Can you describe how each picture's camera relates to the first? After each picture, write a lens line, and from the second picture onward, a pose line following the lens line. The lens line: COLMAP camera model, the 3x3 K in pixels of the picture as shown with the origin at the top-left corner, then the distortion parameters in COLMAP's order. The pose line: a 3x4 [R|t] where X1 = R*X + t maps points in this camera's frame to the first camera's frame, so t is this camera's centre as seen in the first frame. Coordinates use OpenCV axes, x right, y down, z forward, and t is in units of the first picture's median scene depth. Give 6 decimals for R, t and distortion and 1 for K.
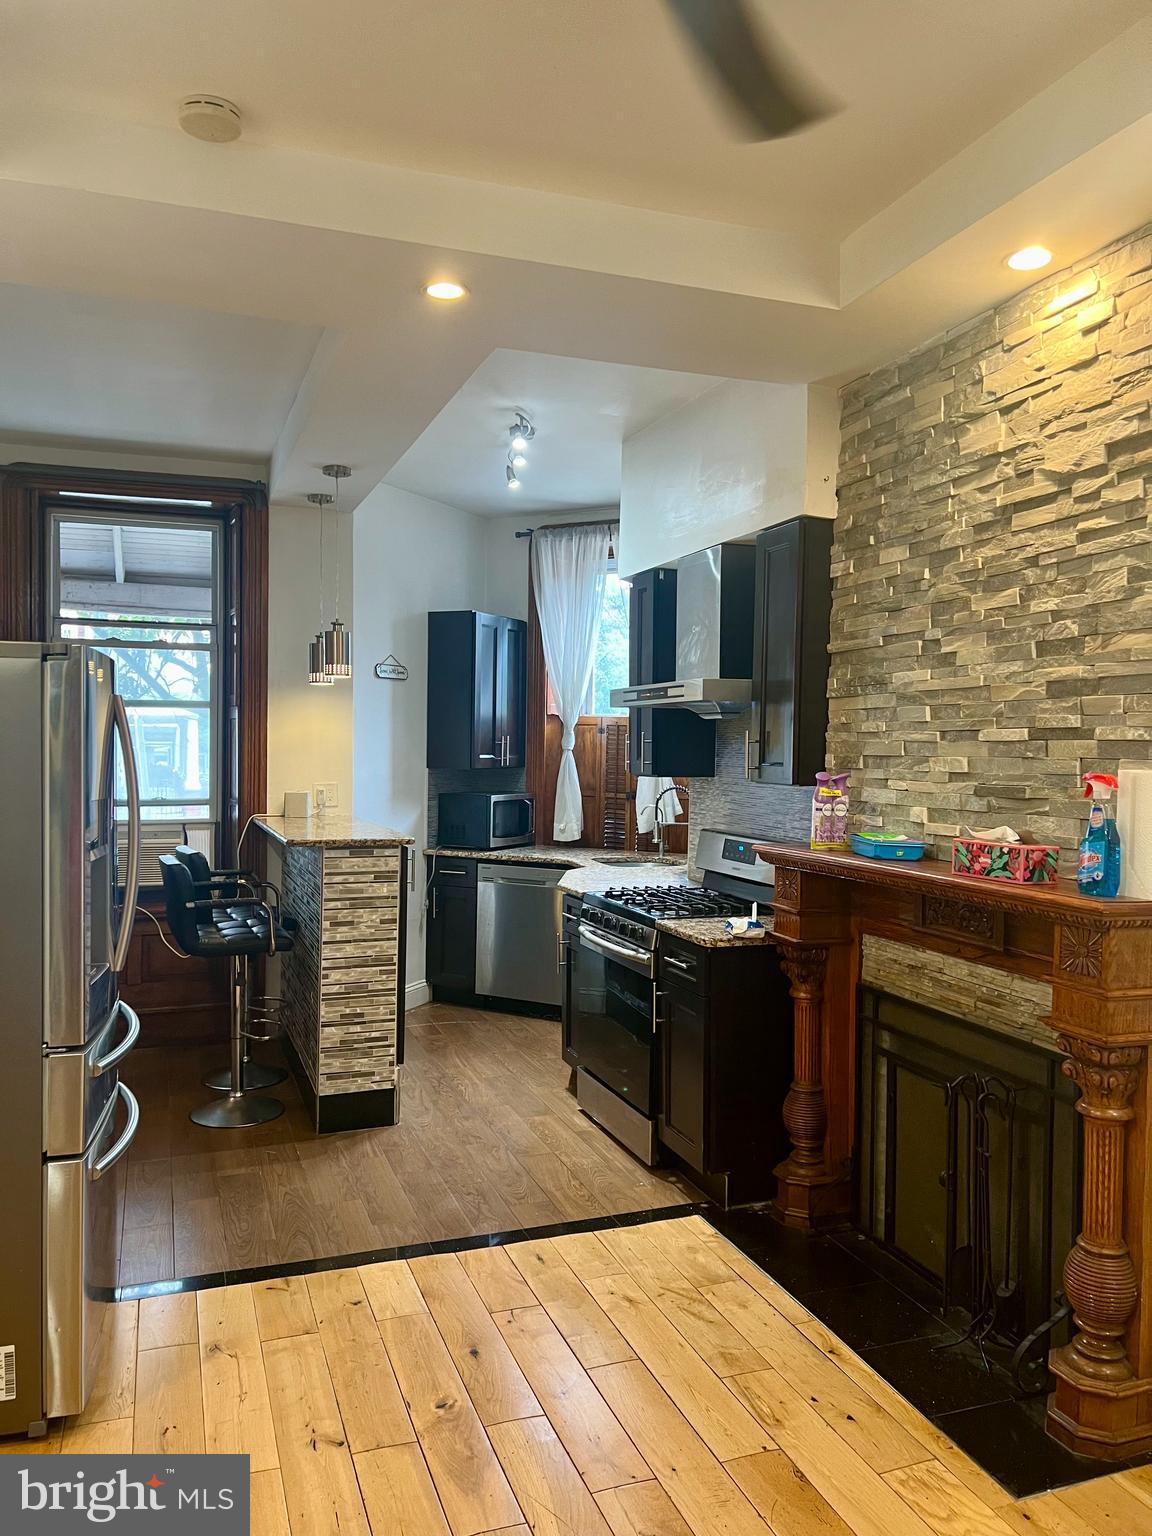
lens RADIAL K [[1151.7, 0, 576.0], [0, 1151.7, 768.0], [0, 0, 1]] dist [0.037318, -0.046420]
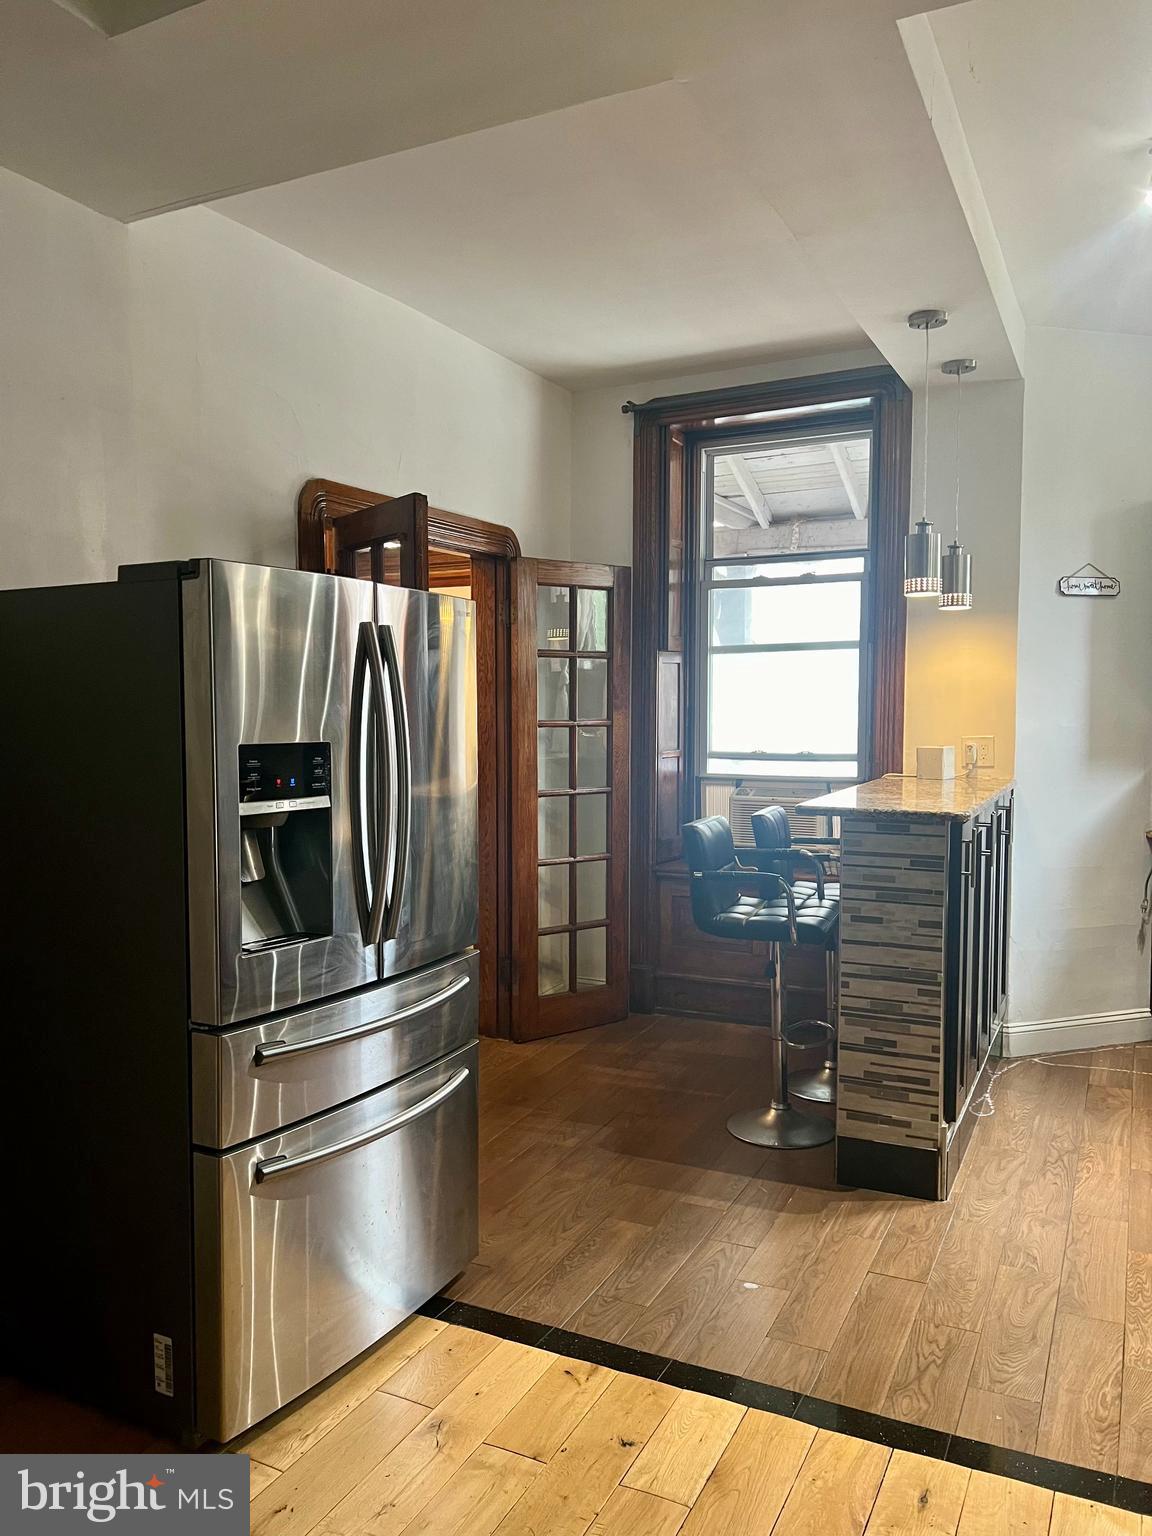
lens RADIAL K [[1151.7, 0, 576.0], [0, 1151.7, 768.0], [0, 0, 1]] dist [0.037318, -0.046420]
pose [[0.690767, 0.031543, -0.722389, 0.209375], [-0.005274, 0.999241, 0.038588, 0.006835], [0.723058, -0.022846, 0.690410, 0.336236]]
